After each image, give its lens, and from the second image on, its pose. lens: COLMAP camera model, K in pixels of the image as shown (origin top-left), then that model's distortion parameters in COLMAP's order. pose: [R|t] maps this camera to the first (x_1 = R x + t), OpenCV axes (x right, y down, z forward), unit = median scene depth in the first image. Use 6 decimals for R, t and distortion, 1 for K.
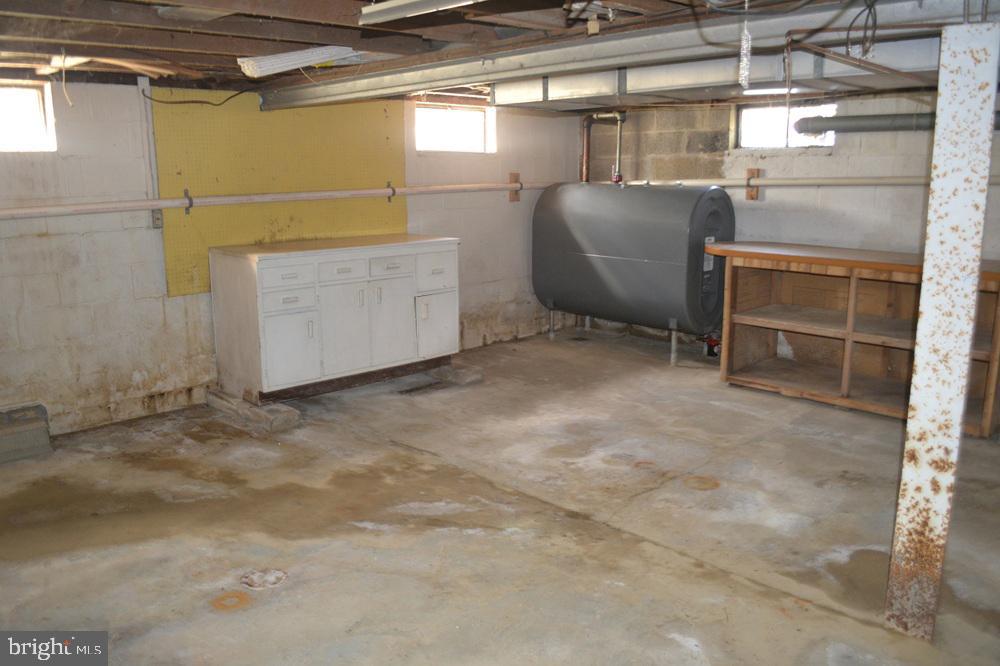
lens RADIAL K [[792.8, 0, 492.6], [0, 792.8, 339.6], [0, 0, 1]] dist [-0.076184, 0.006692]
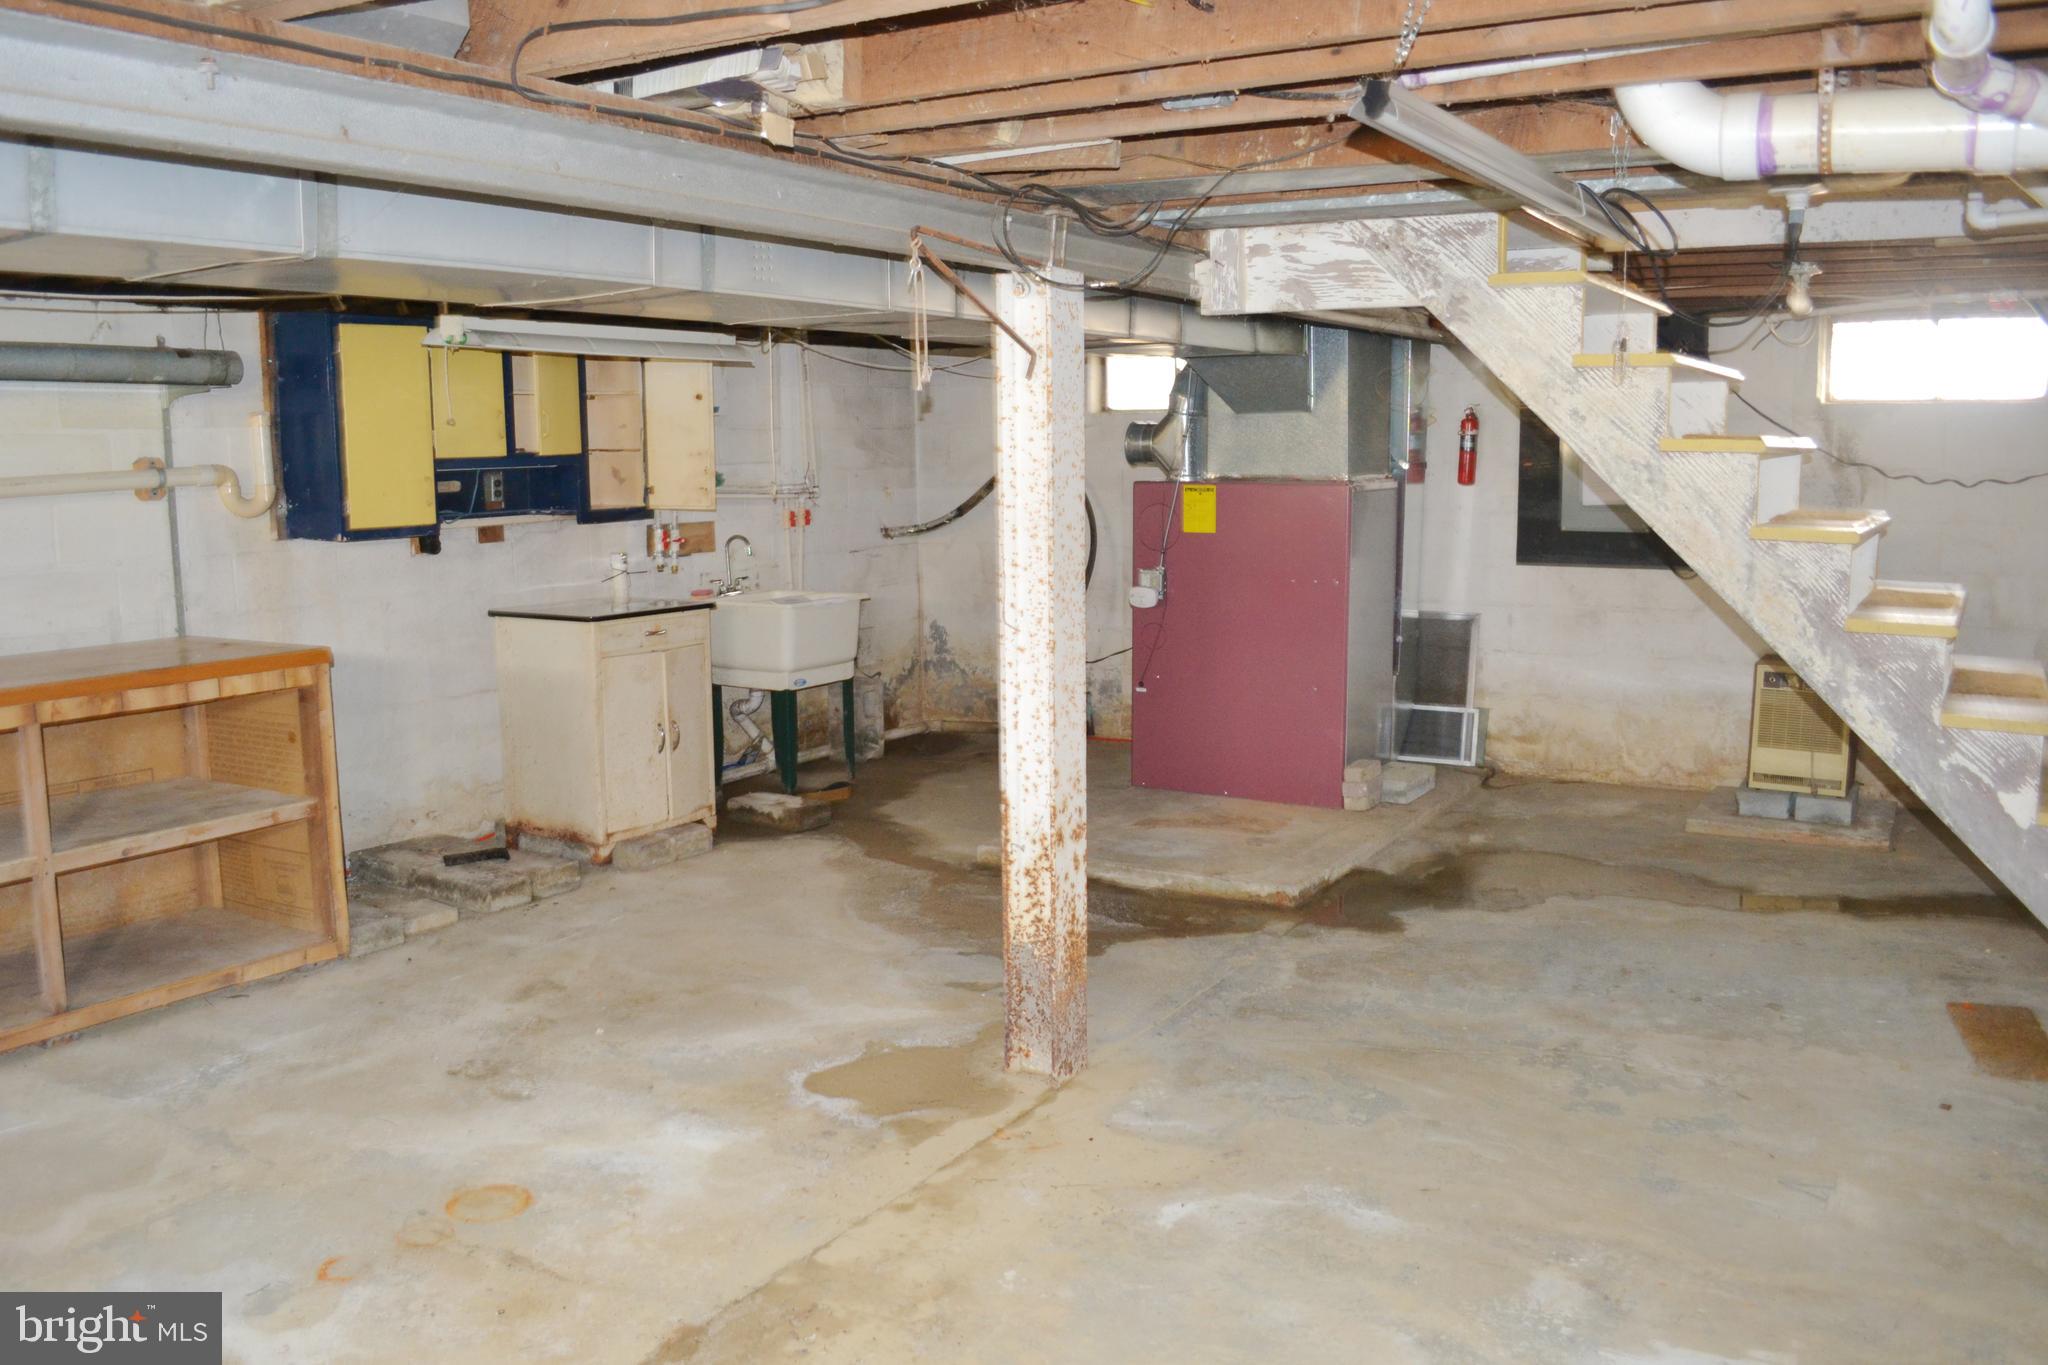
lens RADIAL K [[1623.6, 0, 1008.1], [0, 1623.6, 668.8], [0, 0, 1]] dist [-0.076184, 0.006692]
pose [[-0.227713, -0.124280, 0.965765, -0.719742], [0.214989, 0.960928, 0.174348, -0.222074], [-0.949698, 0.247330, -0.192097, 1.015748]]
